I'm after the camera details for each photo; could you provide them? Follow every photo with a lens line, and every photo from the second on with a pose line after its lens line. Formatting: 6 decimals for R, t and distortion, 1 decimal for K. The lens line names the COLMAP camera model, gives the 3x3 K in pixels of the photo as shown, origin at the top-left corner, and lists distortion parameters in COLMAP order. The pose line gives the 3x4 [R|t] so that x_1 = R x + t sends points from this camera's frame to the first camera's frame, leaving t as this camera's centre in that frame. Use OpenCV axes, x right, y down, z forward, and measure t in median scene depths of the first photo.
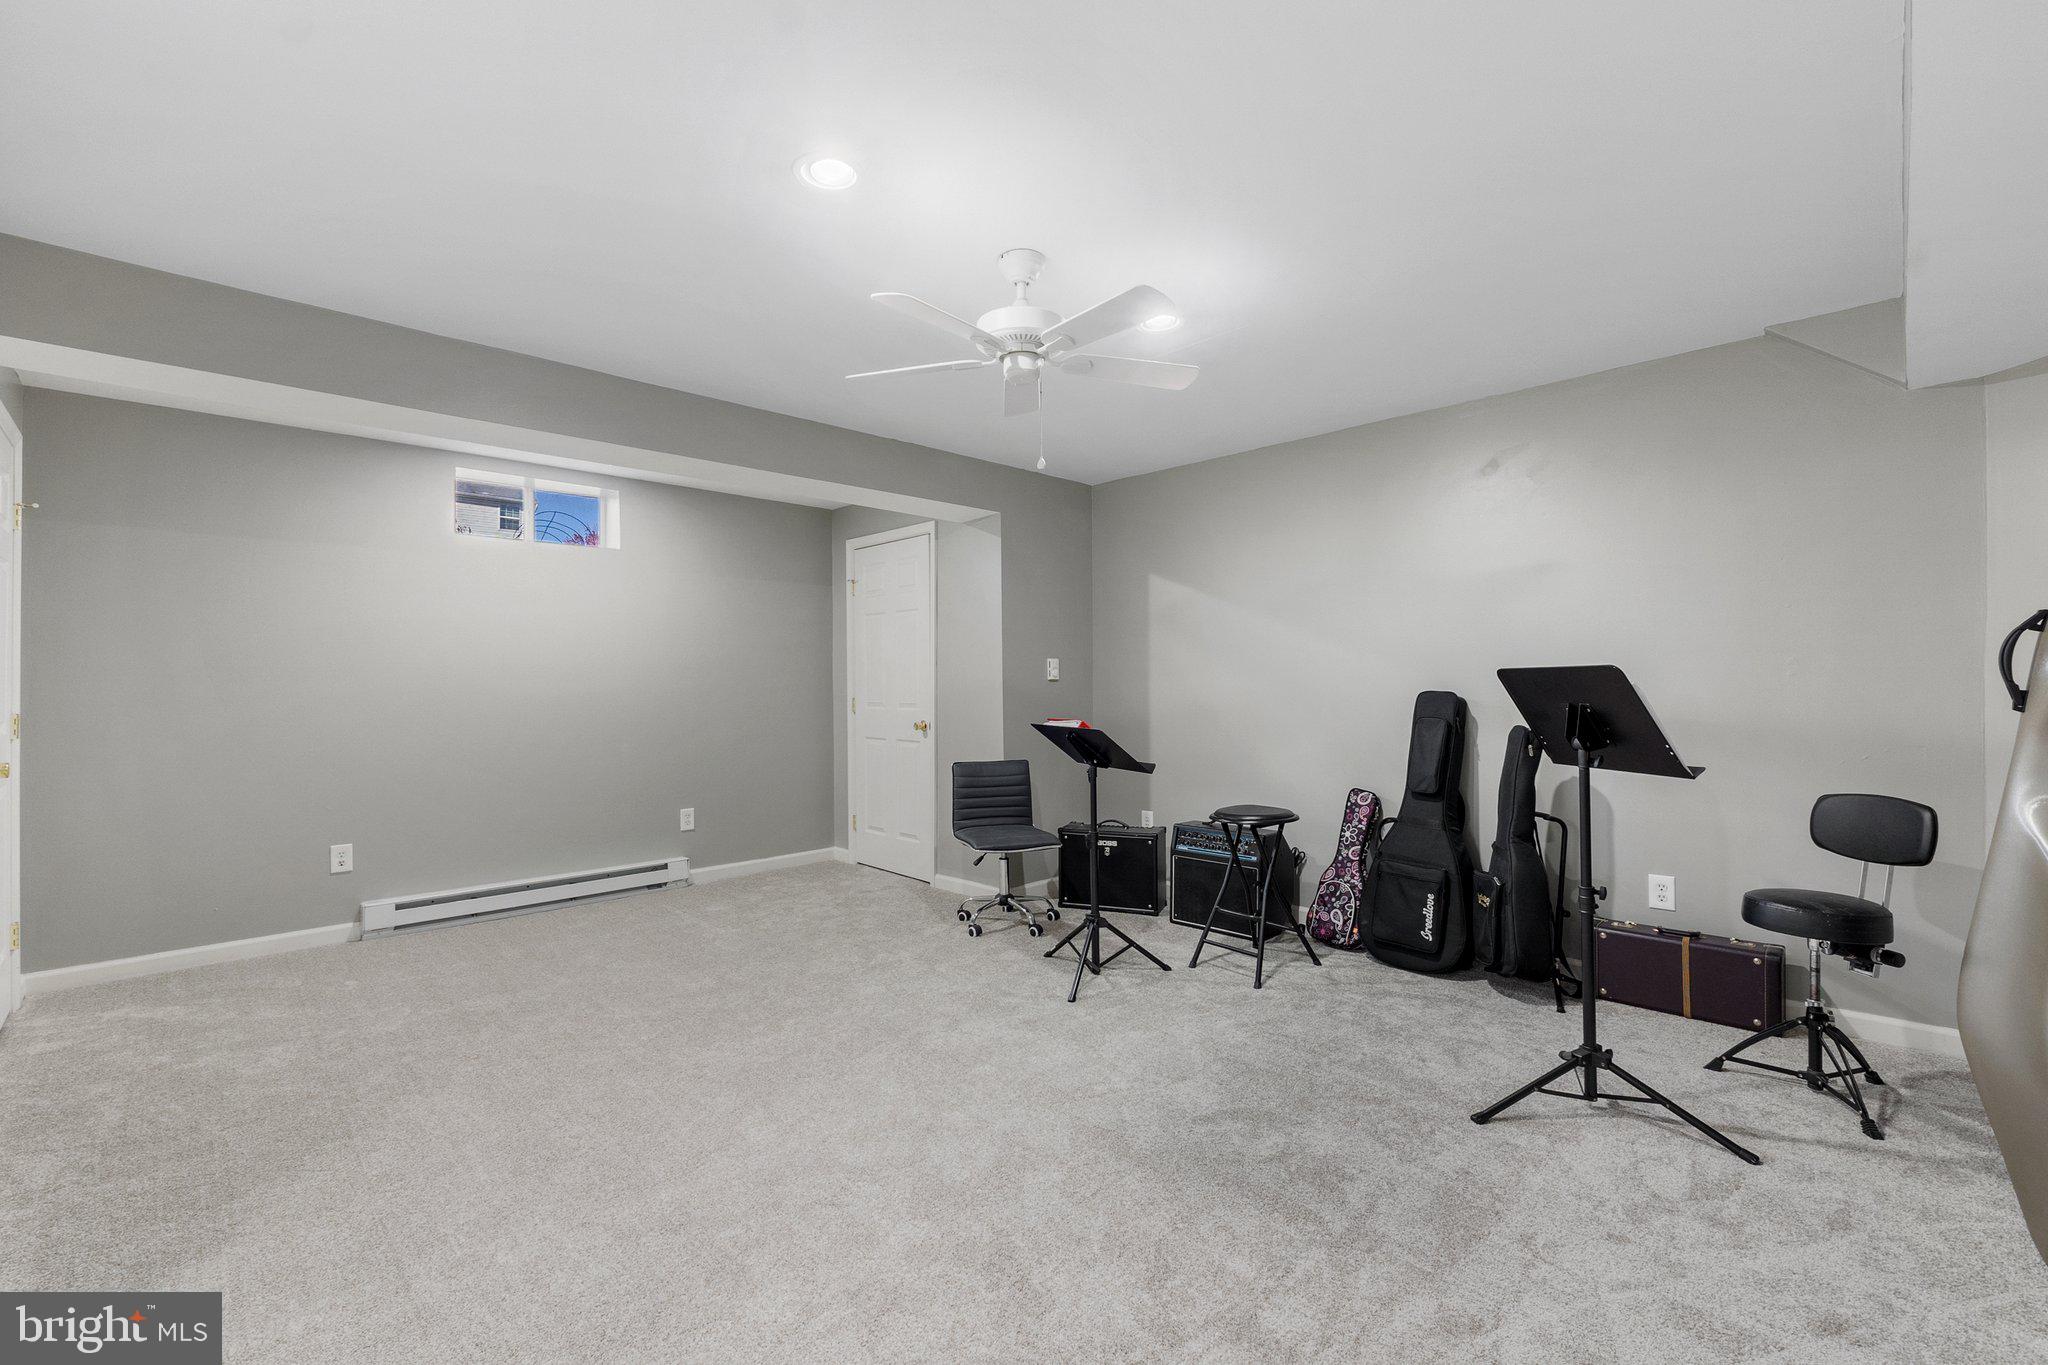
lens RADIAL K [[900.0, 0, 1024.0], [0, 900.0, 683.4], [0, 0, 1]] dist [-0.009595, 0.000059]
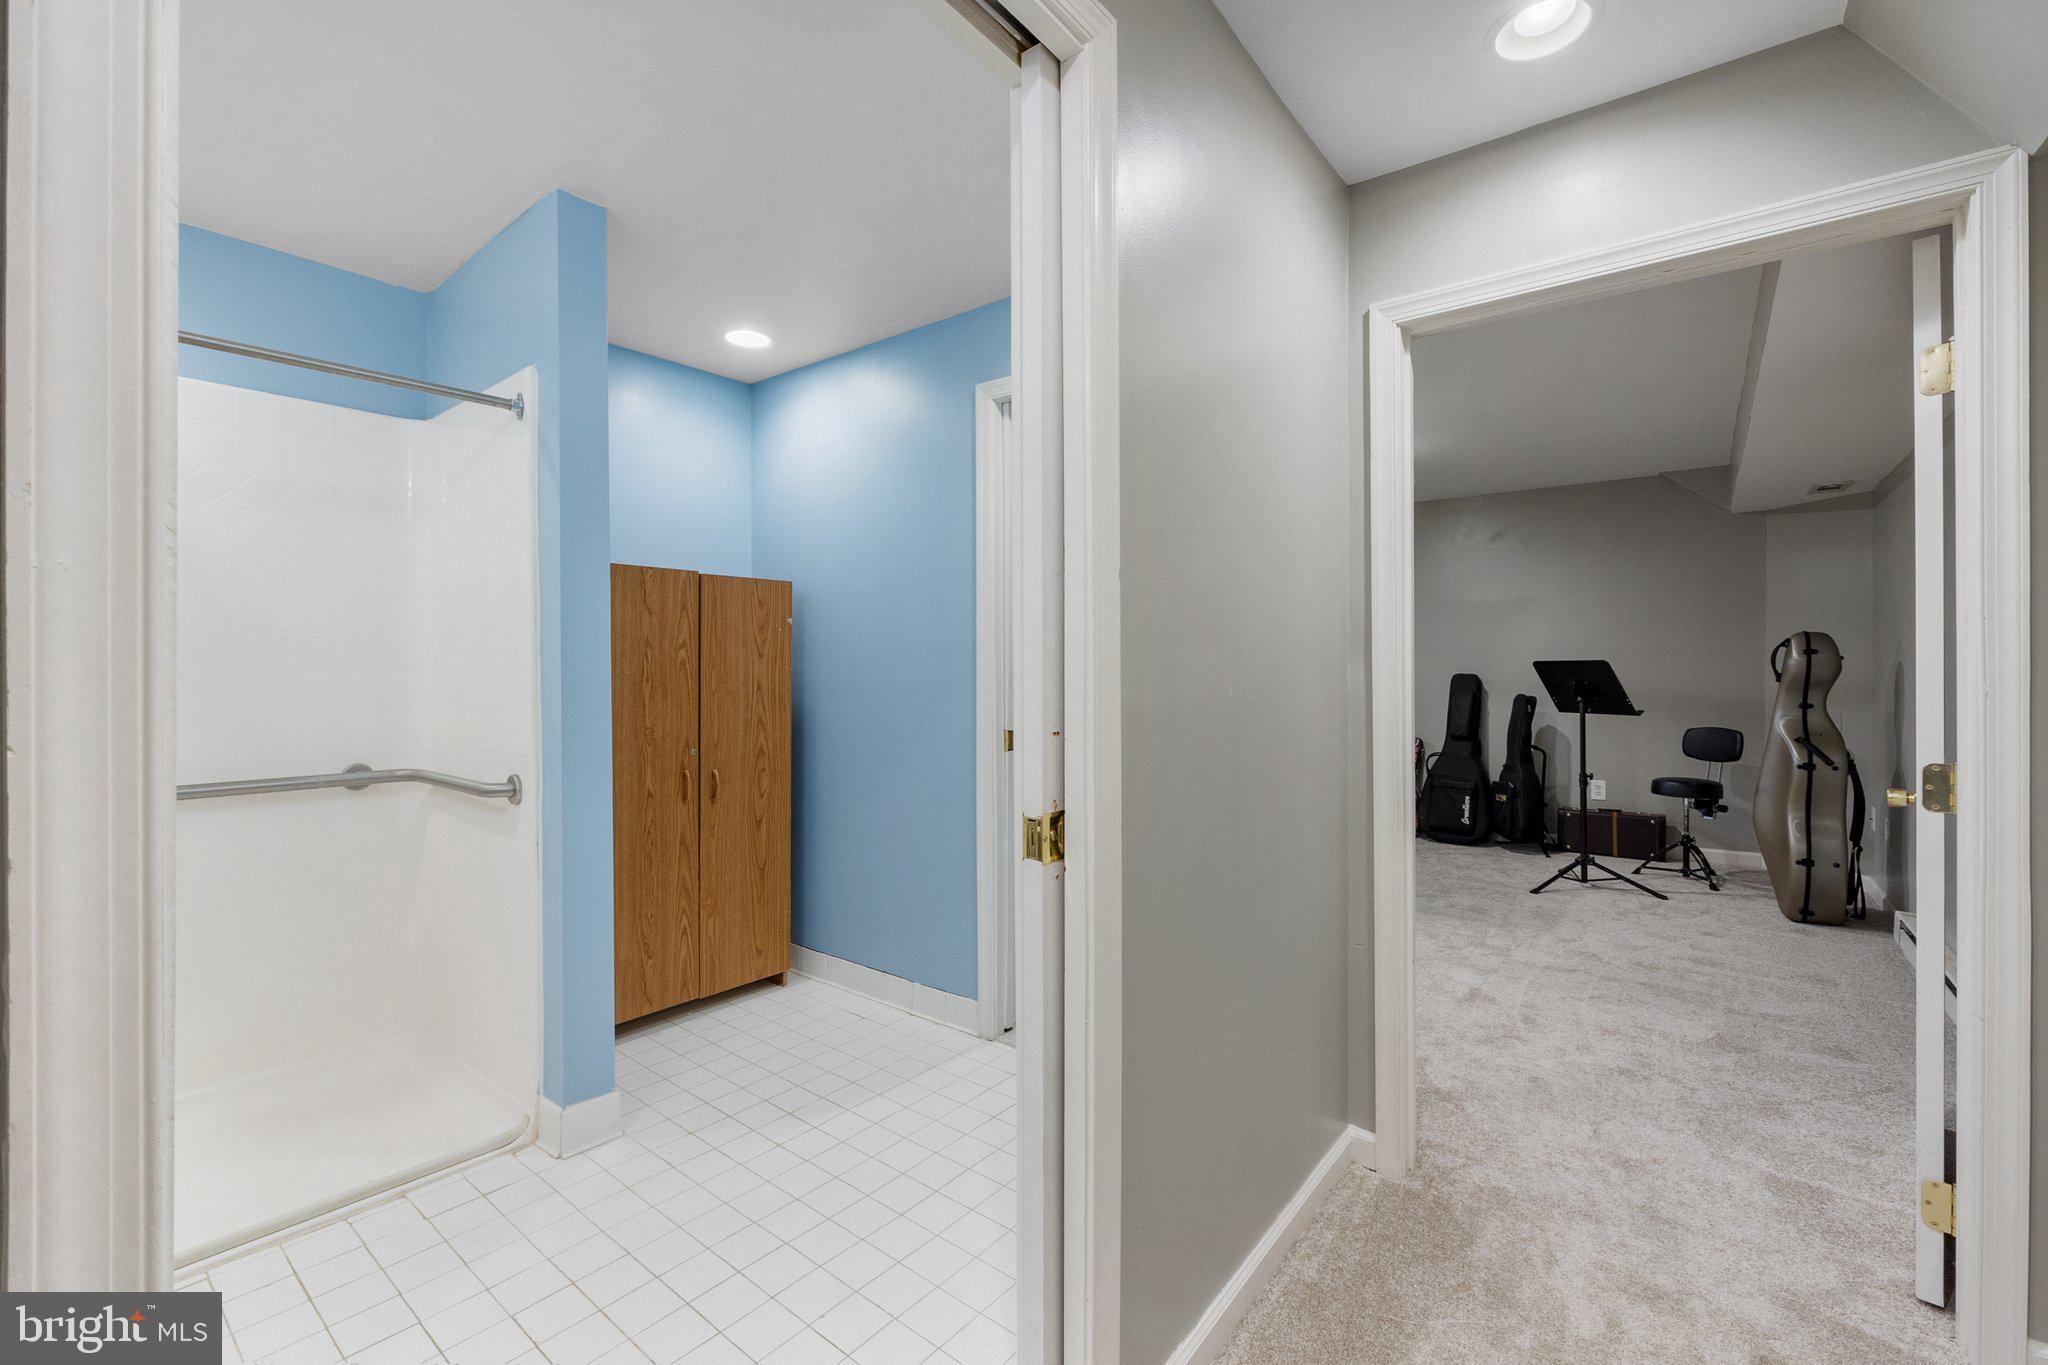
lens RADIAL K [[900.0, 0, 1026.5], [0, 900.0, 676.2], [0, 0, 1]] dist [-0.009595, 0.000059]
pose [[0.991005, 0.004242, 0.133756, -0.760531], [-0.005362, 0.999953, 0.008017, 0.005145], [-0.133716, -0.008662, 0.990982, -0.701864]]
